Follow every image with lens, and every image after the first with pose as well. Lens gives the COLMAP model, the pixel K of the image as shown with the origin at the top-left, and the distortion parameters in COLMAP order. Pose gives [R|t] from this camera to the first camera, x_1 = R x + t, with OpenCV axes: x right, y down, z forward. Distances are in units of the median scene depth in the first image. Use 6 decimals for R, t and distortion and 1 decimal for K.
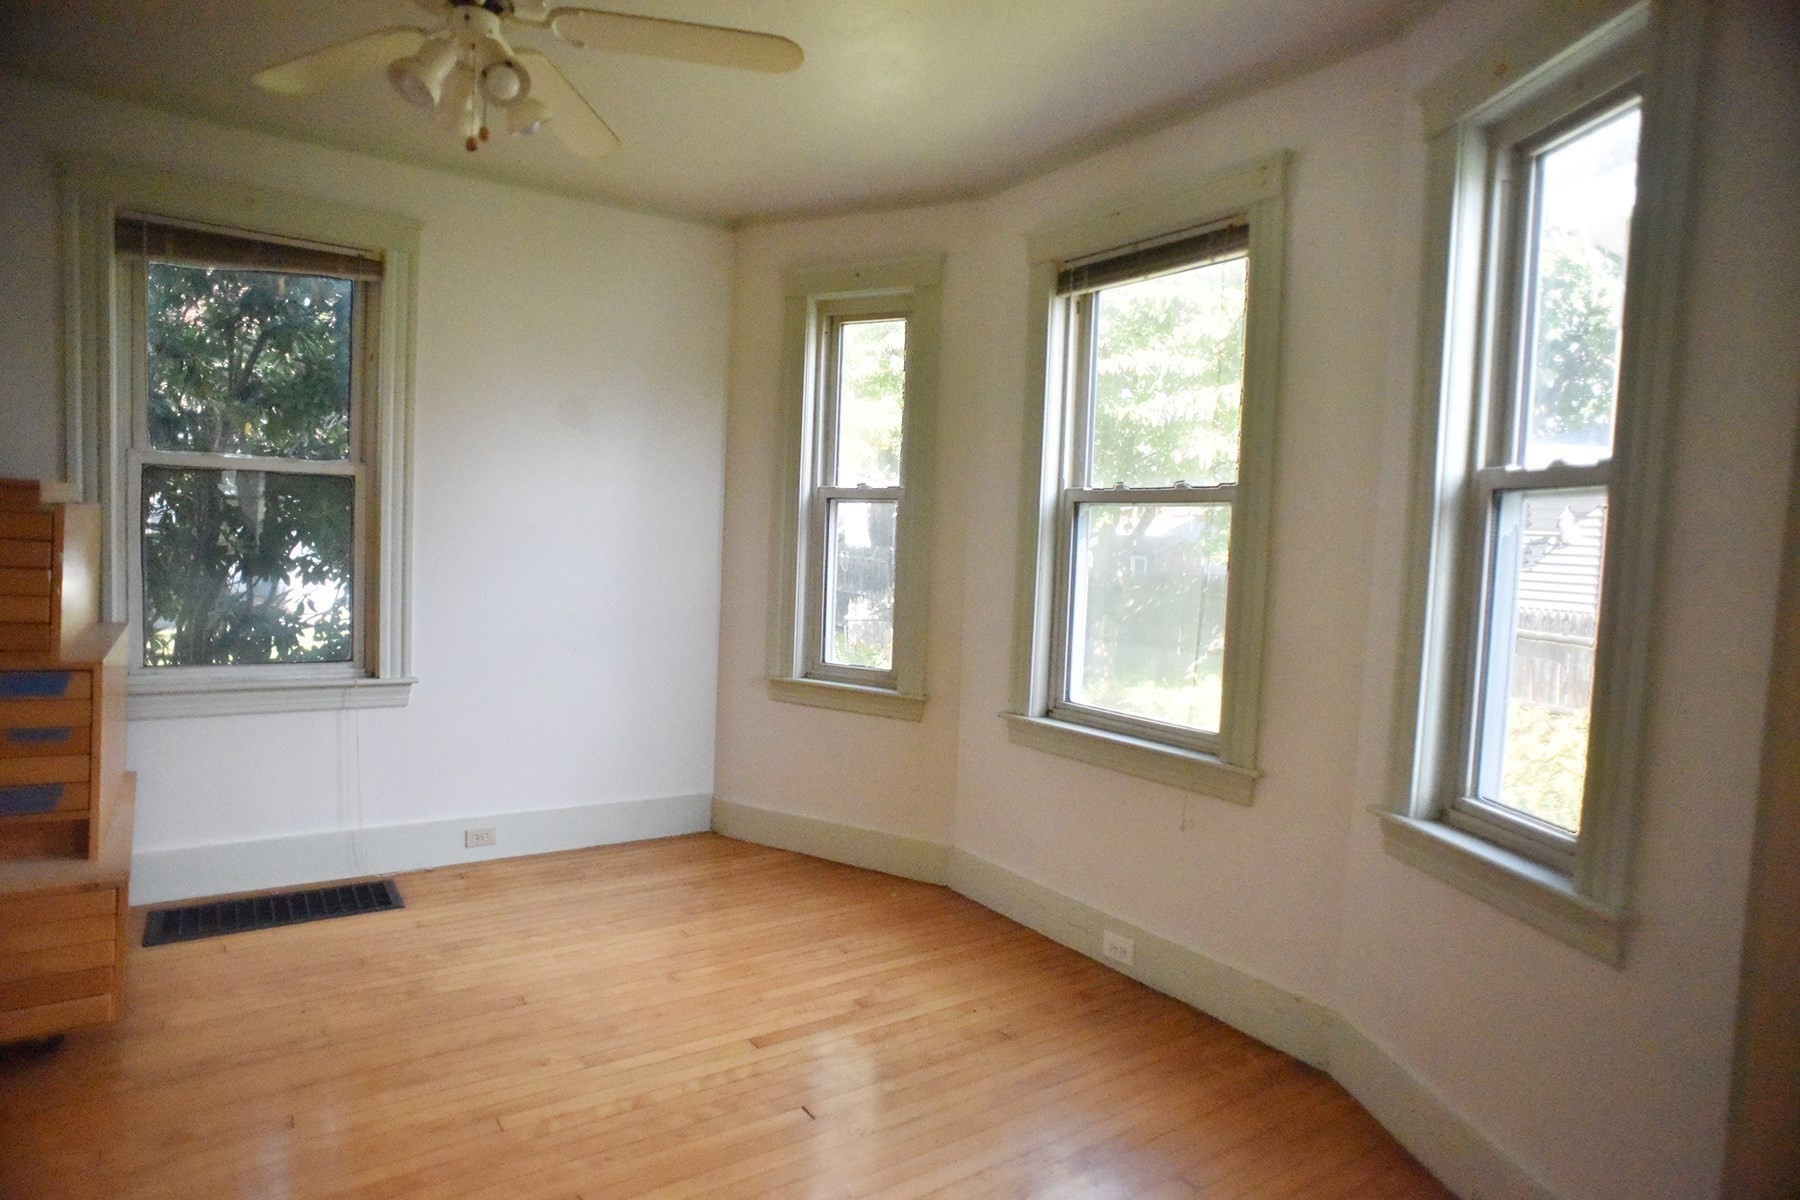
lens RADIAL K [[1043.9, 0, 902.4], [0, 1043.9, 591.4], [0, 0, 1]] dist [-0.105092, 0.068048]
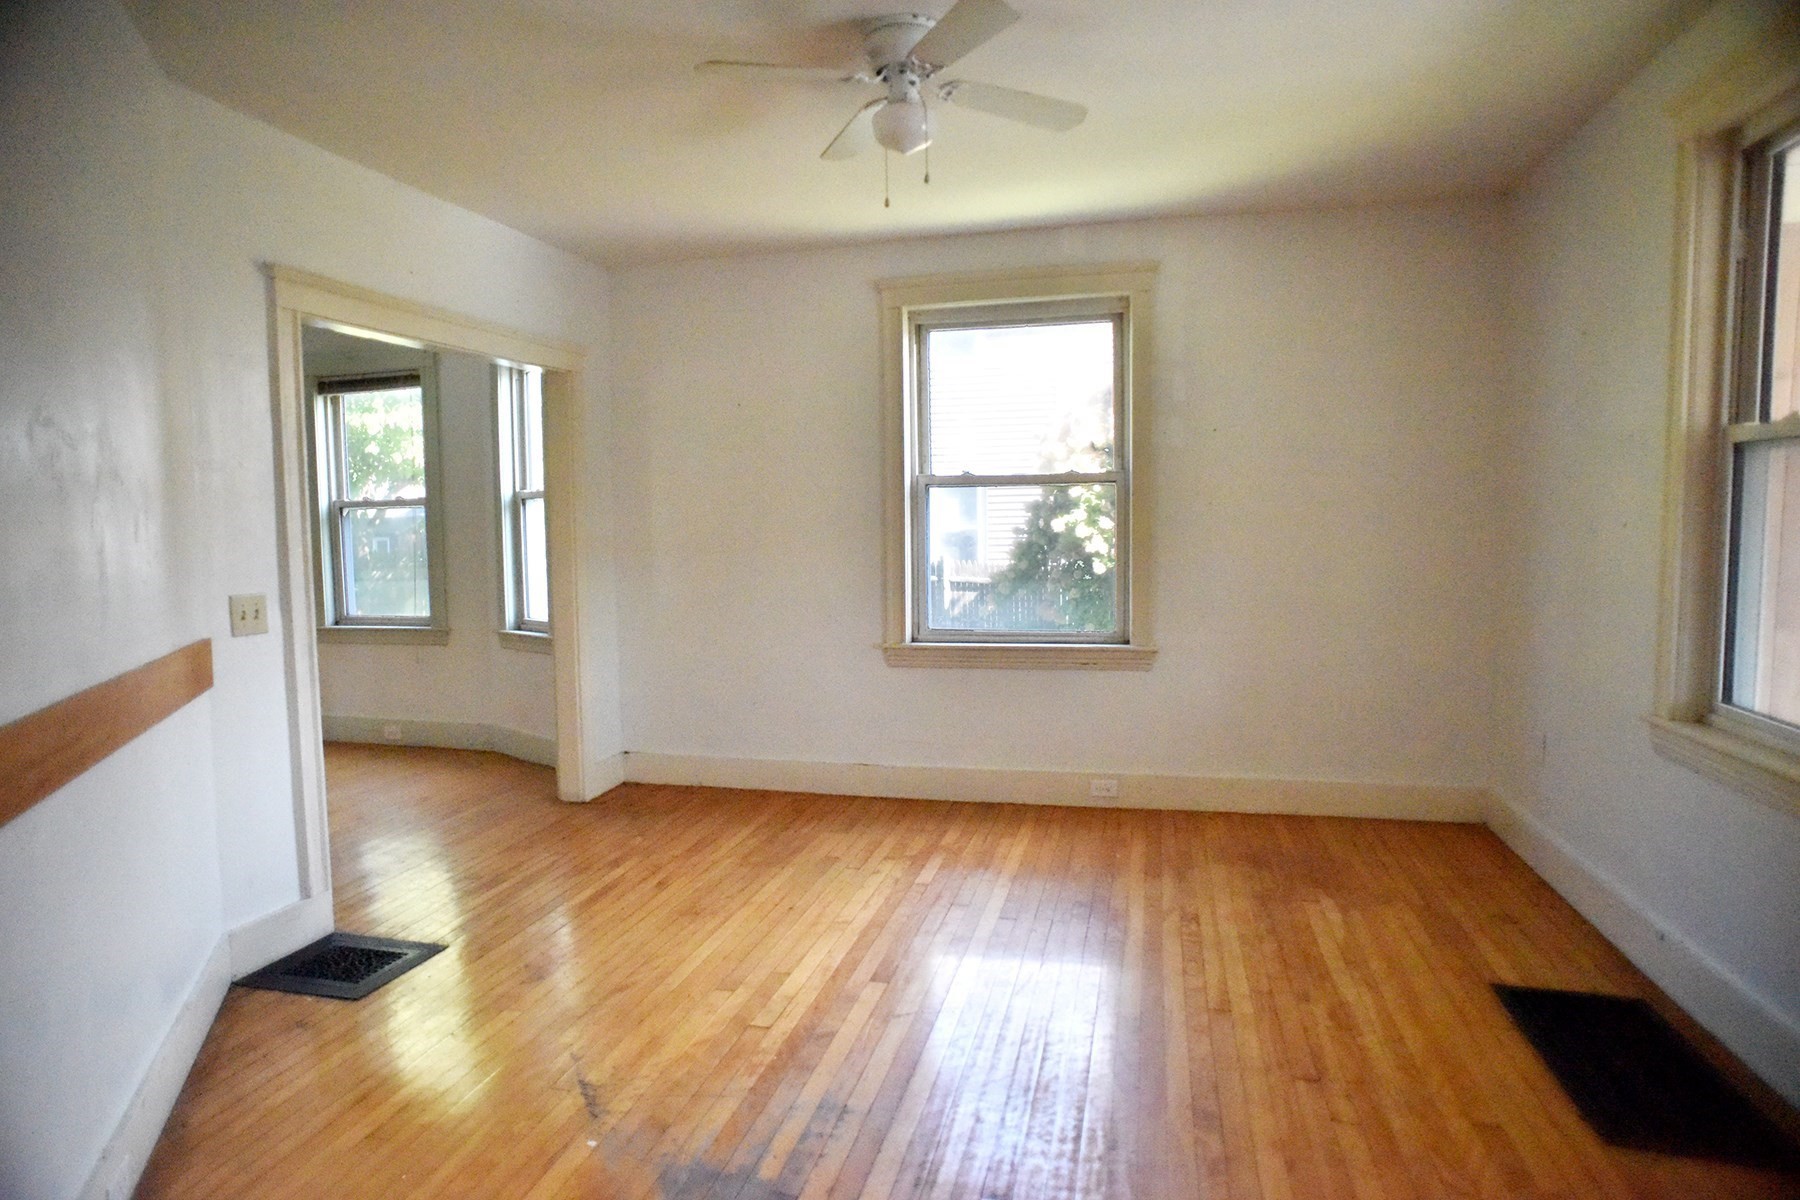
lens RADIAL K [[1043.9, 0, 902.4], [0, 1043.9, 591.4], [0, 0, 1]] dist [-0.105092, 0.068048]
pose [[0.764306, -0.102258, 0.636695, -0.242961], [0.083308, 0.994731, 0.059756, 0.038283], [-0.639450, 0.007370, 0.768797, -1.059891]]
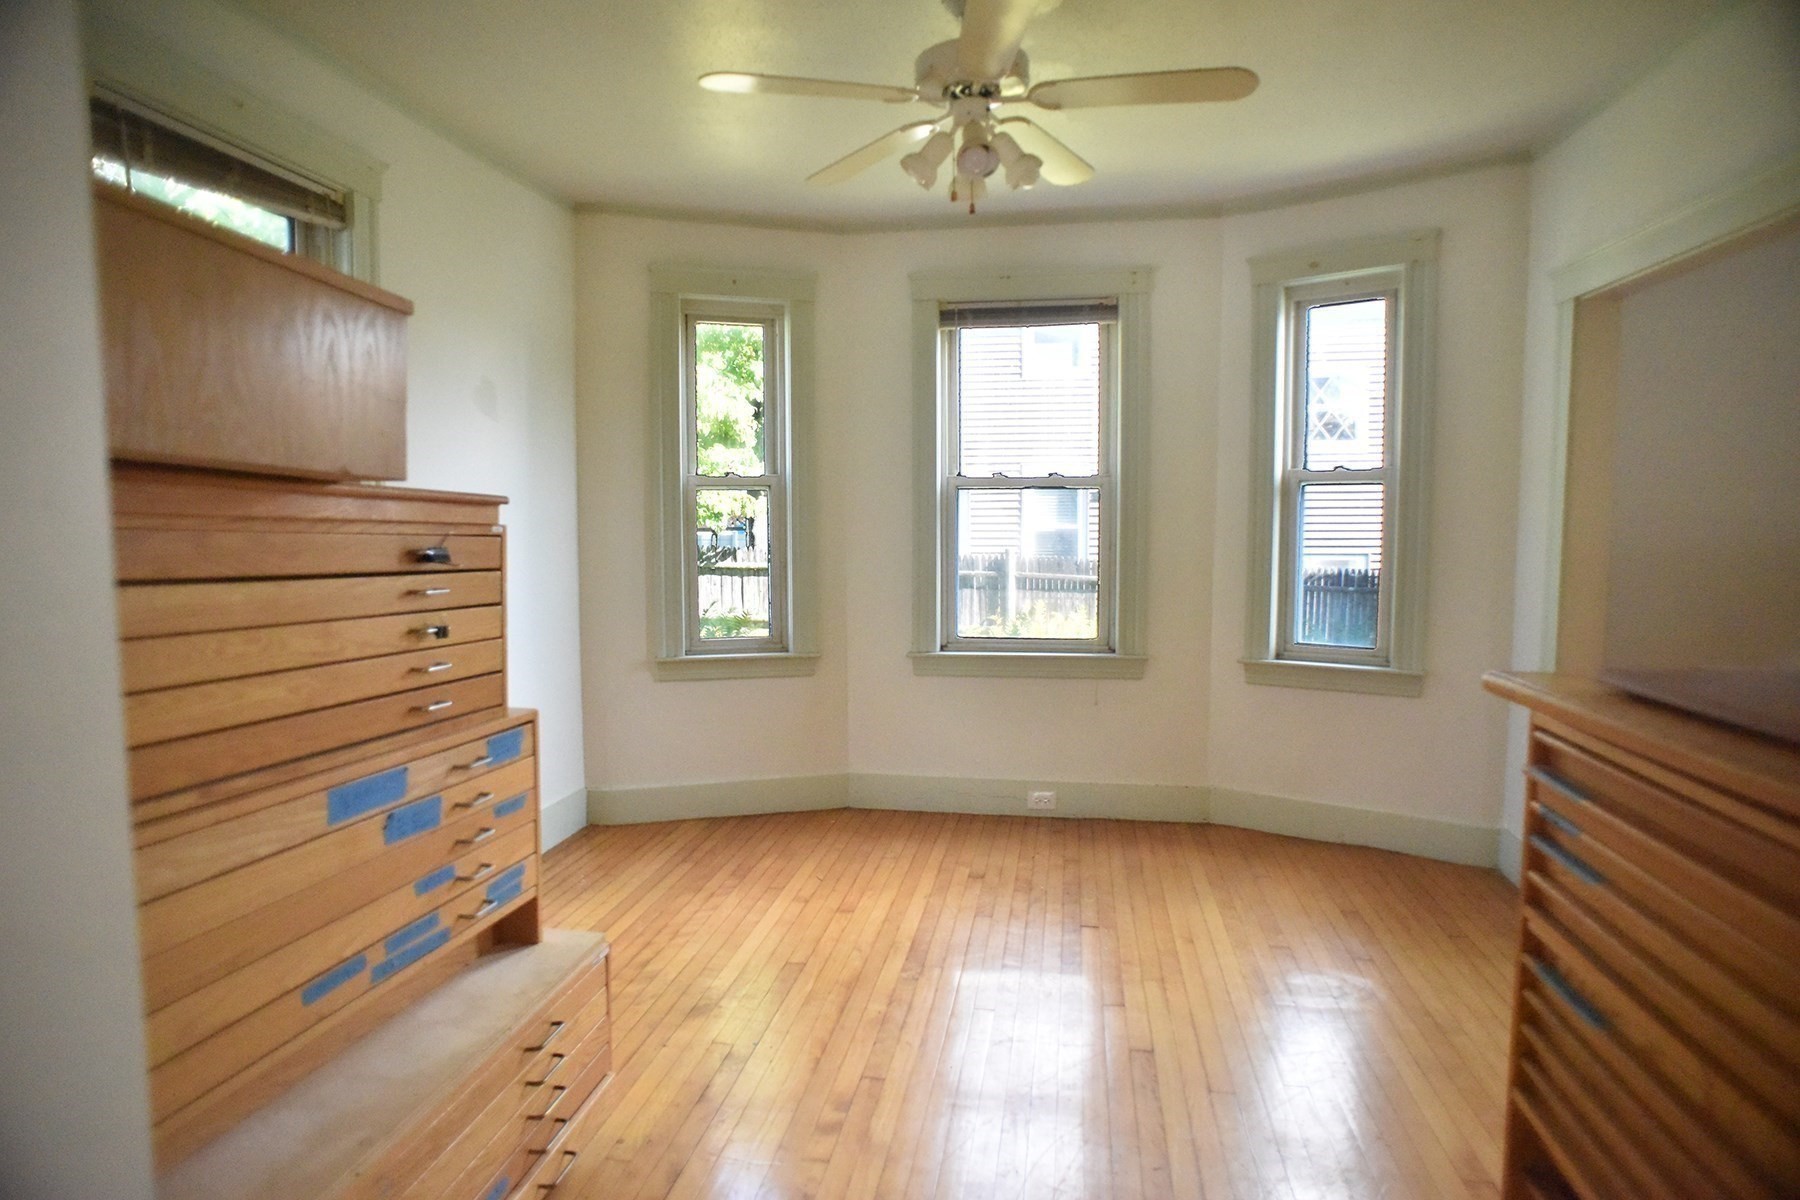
lens RADIAL K [[1043.9, 0, 902.4], [0, 1043.9, 591.4], [0, 0, 1]] dist [-0.105092, 0.068048]
pose [[0.687257, -0.093927, 0.720316, -0.870713], [0.067780, 0.995571, 0.065151, -0.045179], [-0.723245, 0.004048, 0.690580, 0.135051]]
